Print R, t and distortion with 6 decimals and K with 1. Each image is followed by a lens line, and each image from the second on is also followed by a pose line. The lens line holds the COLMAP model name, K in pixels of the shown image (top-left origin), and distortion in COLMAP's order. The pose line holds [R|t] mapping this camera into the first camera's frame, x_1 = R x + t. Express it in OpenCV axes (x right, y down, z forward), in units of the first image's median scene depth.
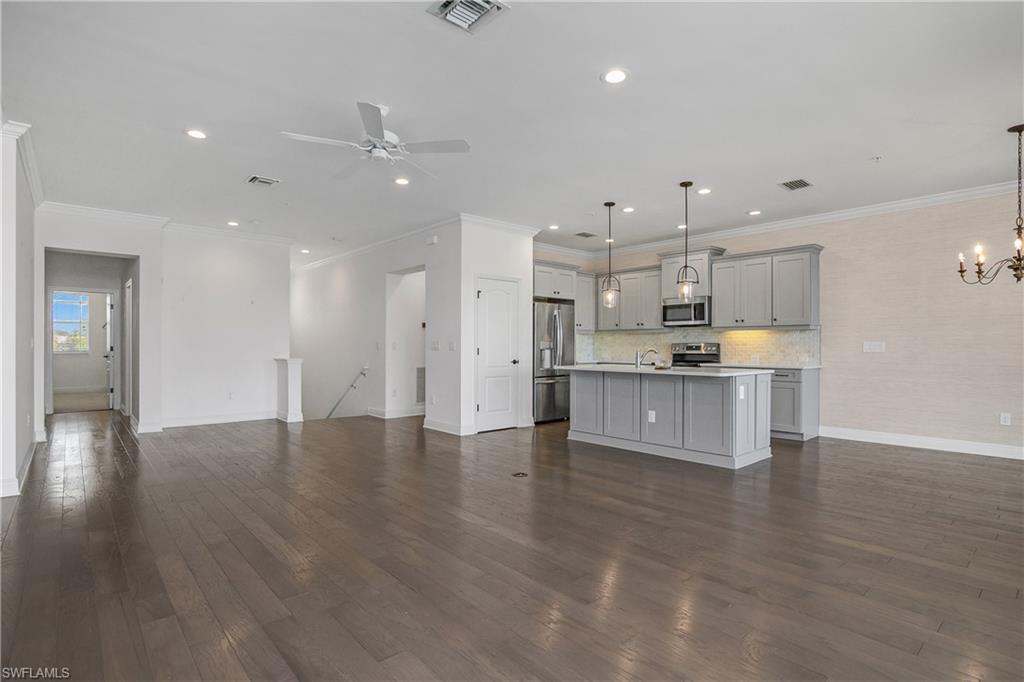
lens RADIAL K [[510.8, 0, 511.0], [0, 510.8, 345.1], [0, 0, 1]] dist [-0.002922, -0.001308]
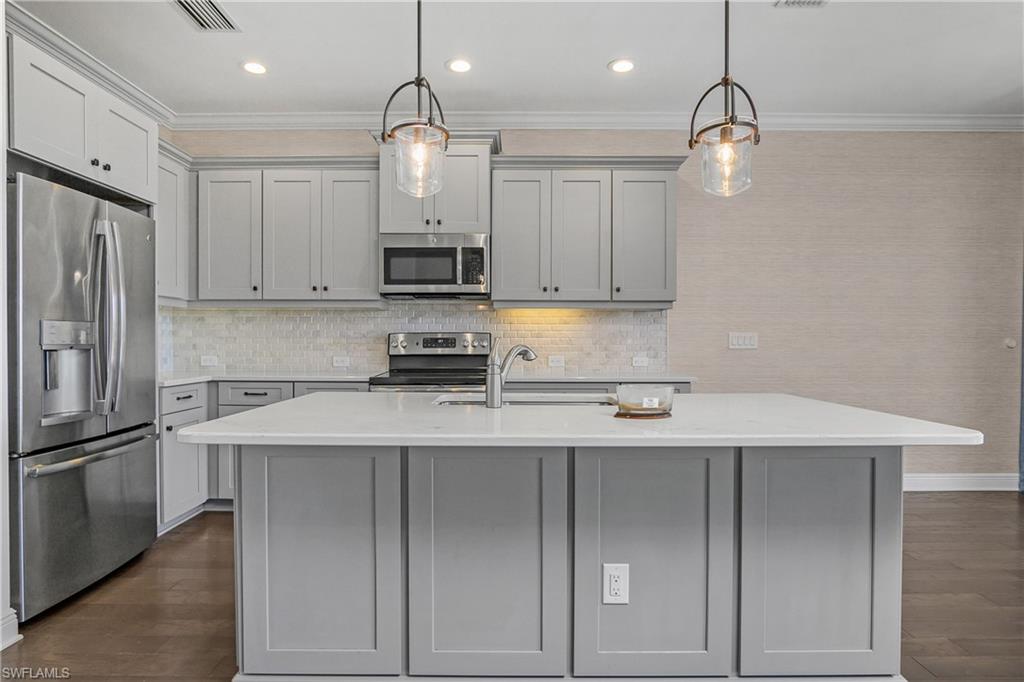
lens RADIAL K [[576.0, 0, 512.0], [0, 576.0, 341.0], [0, 0, 1]] dist [-0.002327, -0.000661]
pose [[0.669600, -0.001049, 0.742721, -0.002599], [-0.002664, 0.999989, 0.003814, 0.001960], [-0.742717, -0.004532, 0.669590, 0.610126]]
